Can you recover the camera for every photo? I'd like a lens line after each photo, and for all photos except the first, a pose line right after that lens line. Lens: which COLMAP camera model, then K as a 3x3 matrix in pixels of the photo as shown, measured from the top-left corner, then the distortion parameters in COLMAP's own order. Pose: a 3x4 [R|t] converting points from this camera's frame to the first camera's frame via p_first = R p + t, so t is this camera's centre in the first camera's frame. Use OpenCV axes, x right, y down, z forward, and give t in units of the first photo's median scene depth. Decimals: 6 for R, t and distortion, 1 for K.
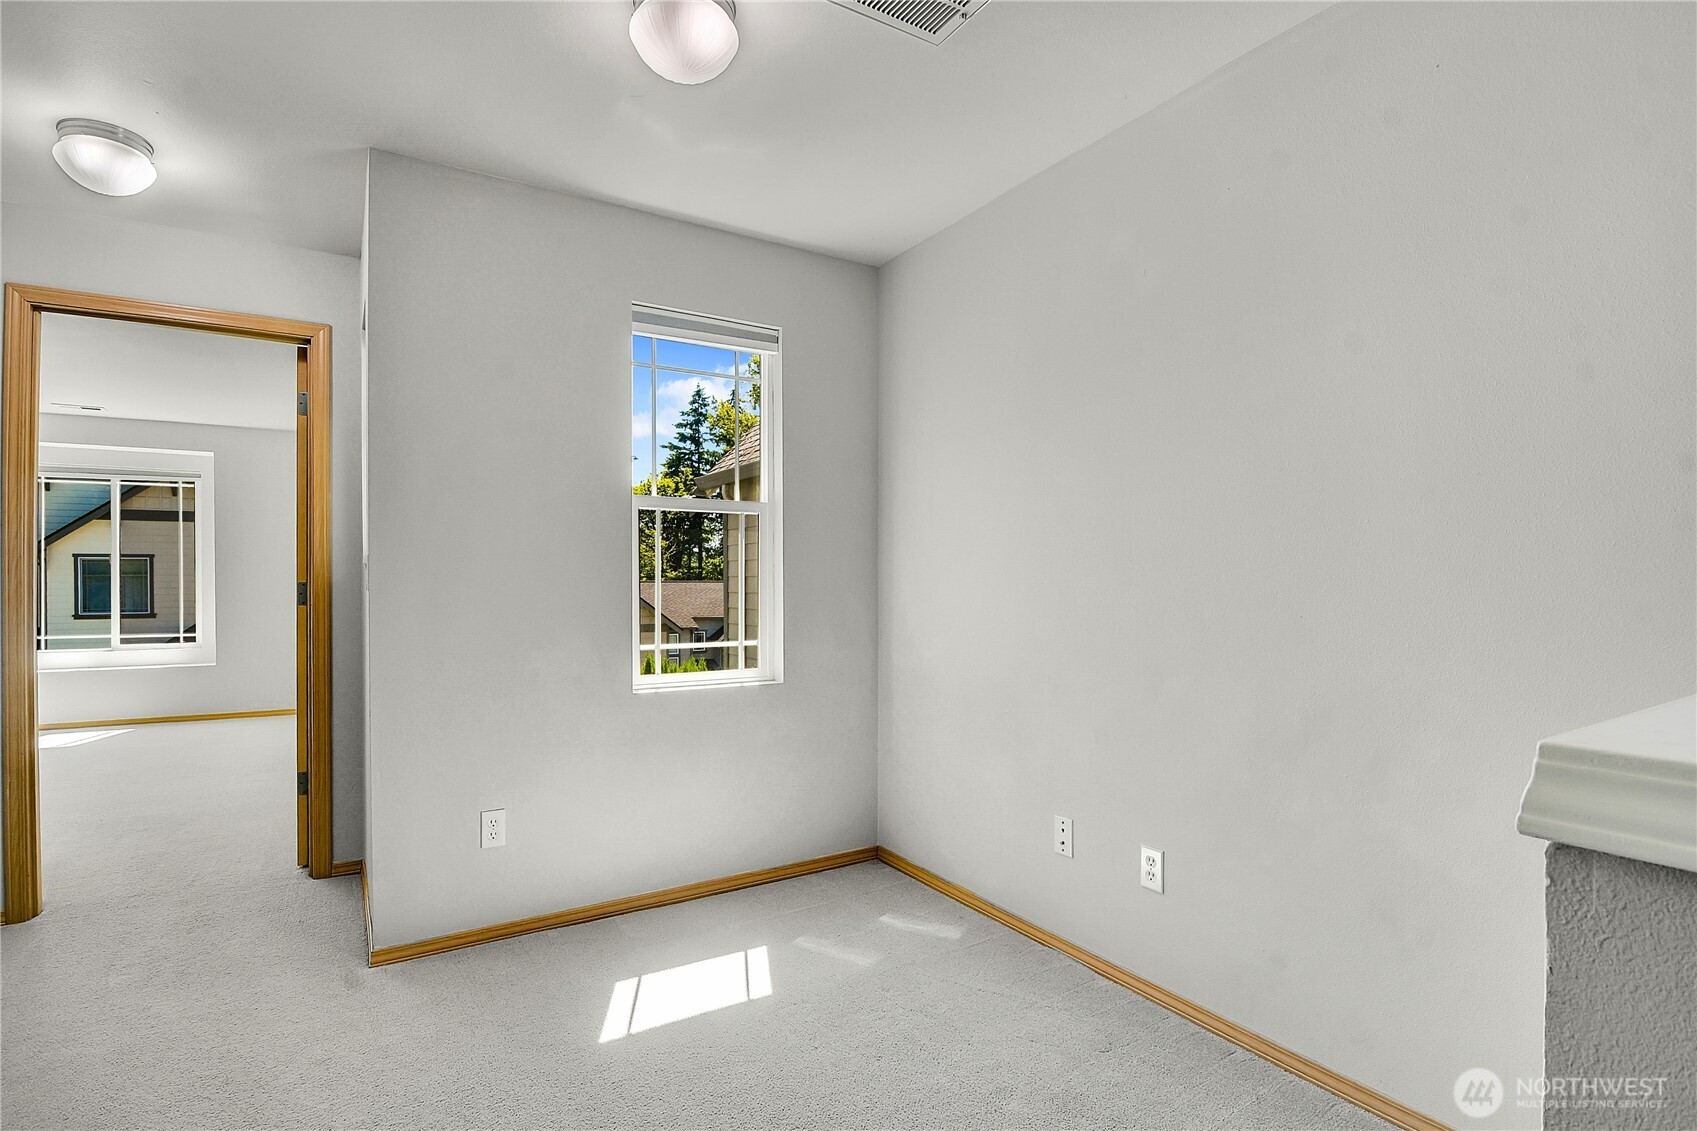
lens RADIAL K [[848.7, 0, 853.0], [0, 848.7, 571.8], [0, 0, 1]] dist [0.006106, -0.000028]
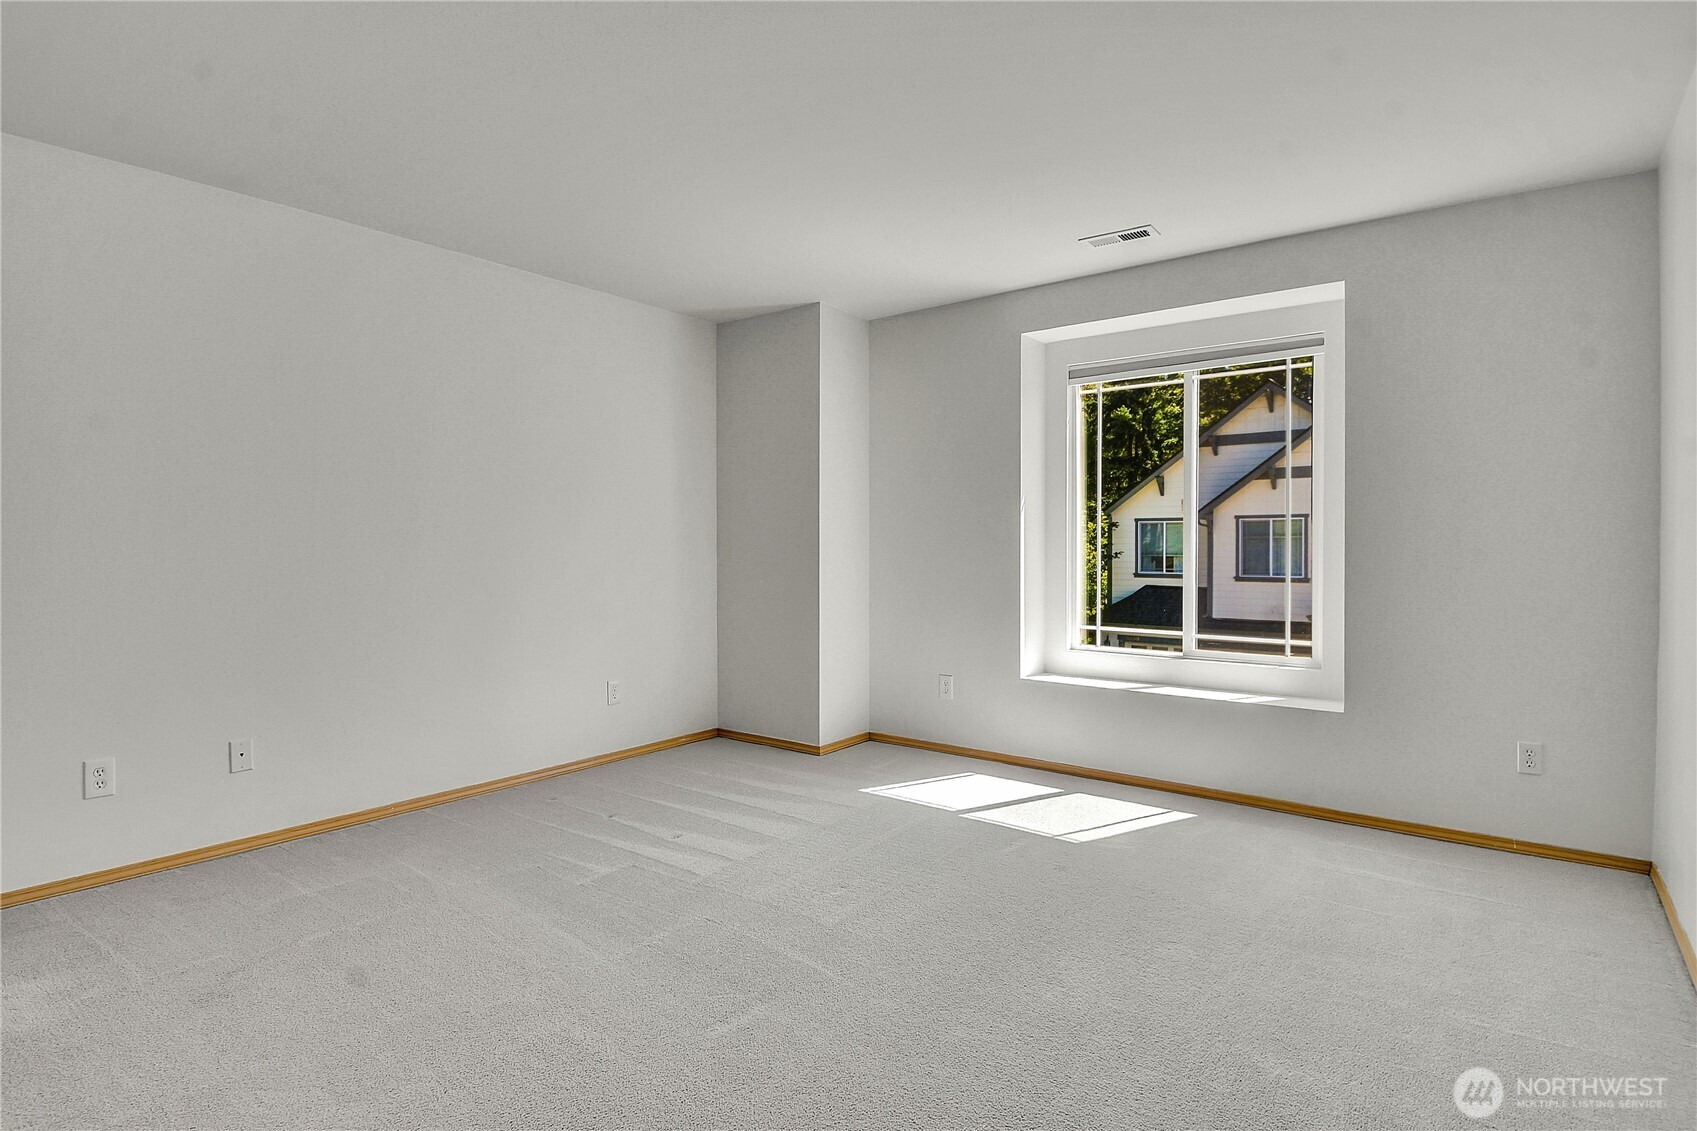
lens RADIAL K [[848.7, 0, 852.1], [0, 848.7, 563.3], [0, 0, 1]] dist [0.006106, -0.000028]
pose [[0.368375, 0.034256, -0.929046, -0.378629], [-0.004423, 0.999374, 0.035095, 0.004257], [0.929667, -0.008819, 0.368296, 0.531390]]
